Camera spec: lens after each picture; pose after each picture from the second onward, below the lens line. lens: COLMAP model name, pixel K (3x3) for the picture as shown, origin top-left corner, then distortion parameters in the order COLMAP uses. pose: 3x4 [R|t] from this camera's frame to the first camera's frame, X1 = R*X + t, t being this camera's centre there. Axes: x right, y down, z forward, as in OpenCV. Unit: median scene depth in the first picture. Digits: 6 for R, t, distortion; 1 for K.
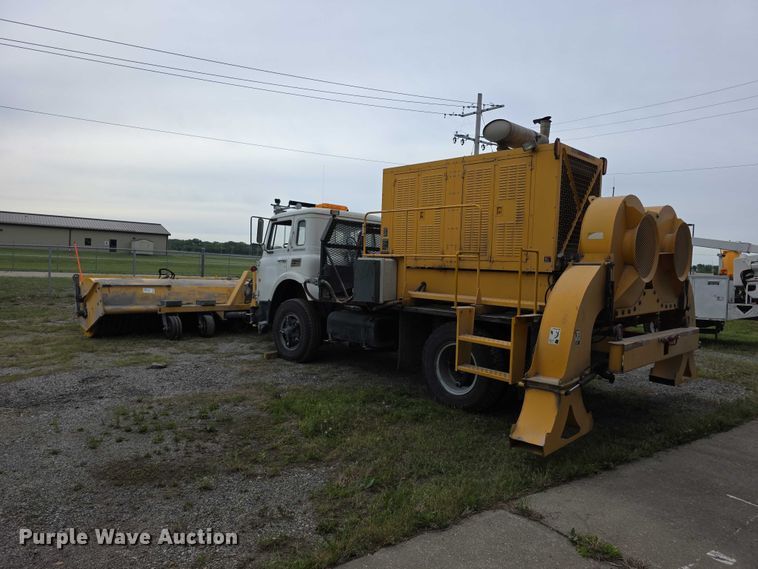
lens RADIAL K [[517.2, 0, 378.9], [0, 517.2, 290.0], [0, 0, 1]] dist [0.063257, -0.059225]
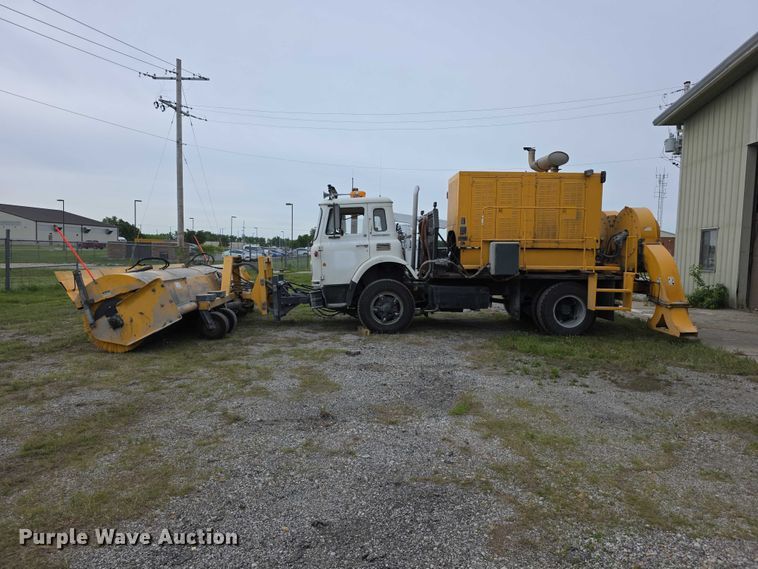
lens RADIAL K [[517.2, 0, 378.9], [0, 517.2, 290.0], [0, 0, 1]] dist [0.063257, -0.059225]
pose [[0.672467, -0.093754, 0.734165, -1.019850], [0.051022, 0.995457, 0.080388, -0.051853], [-0.738367, -0.016600, 0.674195, 0.258254]]
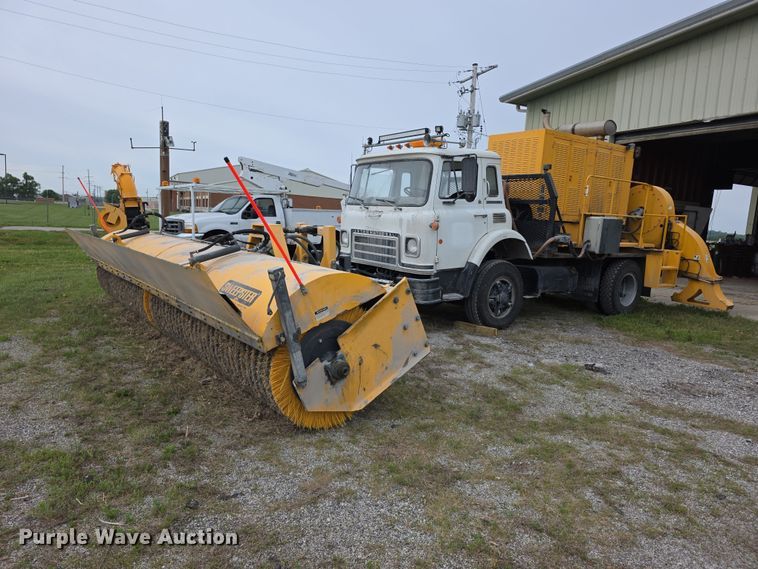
lens RADIAL K [[517.2, 0, 378.9], [0, 517.2, 290.0], [0, 0, 1]] dist [0.063257, -0.059225]
pose [[0.150550, -0.177086, 0.972613, -1.077786], [-0.001970, 0.983770, 0.179422, -0.092089], [-0.988600, -0.028928, 0.147757, 1.092332]]
